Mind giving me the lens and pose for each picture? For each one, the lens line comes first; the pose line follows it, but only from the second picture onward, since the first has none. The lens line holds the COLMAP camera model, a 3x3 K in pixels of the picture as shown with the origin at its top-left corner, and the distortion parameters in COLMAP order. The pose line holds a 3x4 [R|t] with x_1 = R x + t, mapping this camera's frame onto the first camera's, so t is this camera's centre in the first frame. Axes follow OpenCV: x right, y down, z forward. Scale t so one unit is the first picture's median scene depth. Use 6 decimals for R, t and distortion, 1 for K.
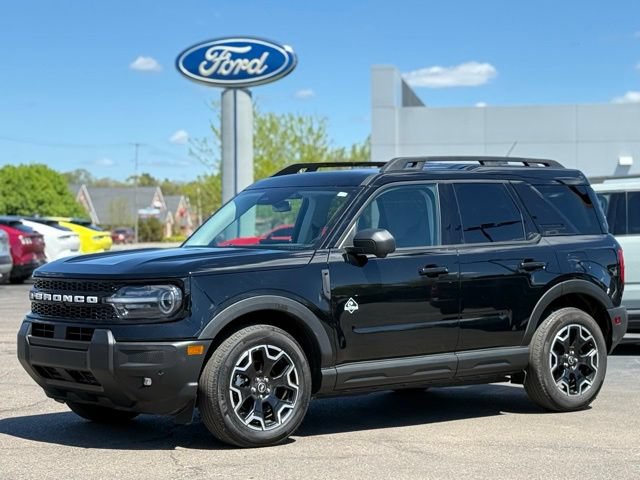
lens RADIAL K [[1504.7, 0, 320.0], [0, 1504.7, 240.0], [0, 0, 1]] dist [0.081860, 0.204981]
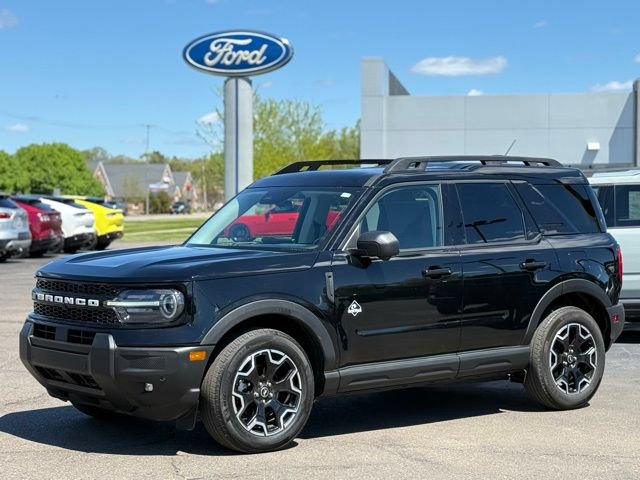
lens RADIAL K [[1351.8, 0, 303.9], [0, 1351.8, 239.4], [0, 0, 1]] dist [0.120384, -0.073908]
pose [[0.999961, 0.006372, -0.006069, -0.007526], [-0.006255, 0.999797, 0.019175, -0.018501], [0.006190, -0.019136, 0.999798, 0.105315]]
